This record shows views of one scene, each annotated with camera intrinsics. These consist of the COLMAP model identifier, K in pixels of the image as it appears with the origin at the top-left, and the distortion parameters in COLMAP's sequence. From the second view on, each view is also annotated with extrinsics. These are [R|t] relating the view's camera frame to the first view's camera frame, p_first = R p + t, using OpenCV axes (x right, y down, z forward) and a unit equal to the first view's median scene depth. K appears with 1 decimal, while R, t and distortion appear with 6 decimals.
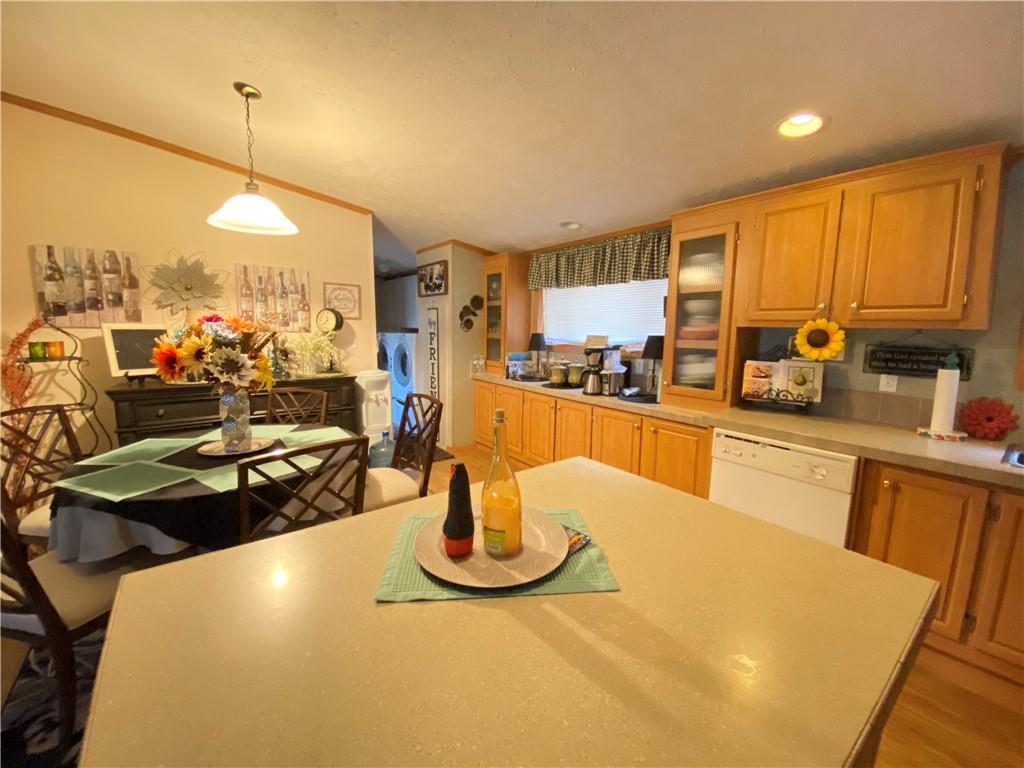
lens RADIAL K [[413.3, 0, 510.8], [0, 413.3, 381.0], [0, 0, 1]] dist [0.045492, -0.036817]
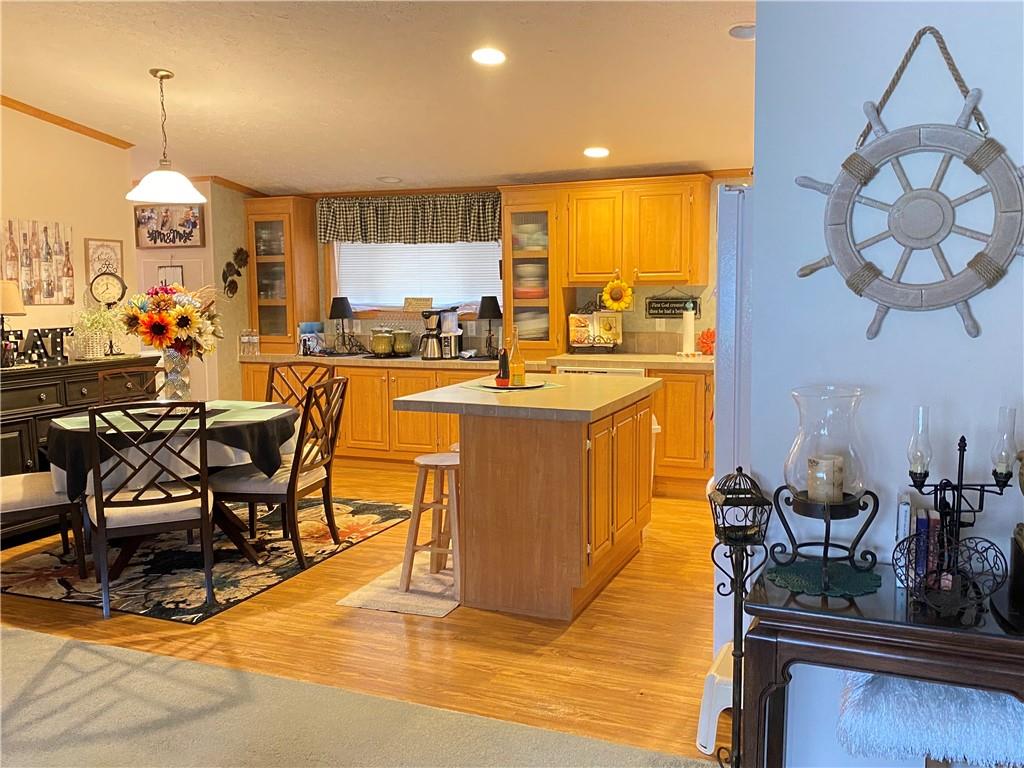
lens RADIAL K [[925.8, 0, 512.0], [0, 925.8, 384.0], [0, 0, 1]] dist [0.144465, -0.004809]
pose [[0.867936, -0.079152, 0.490328, -0.696061], [0.086964, 0.996188, 0.006876, 0.089663], [-0.489003, 0.036673, 0.871511, -0.950483]]
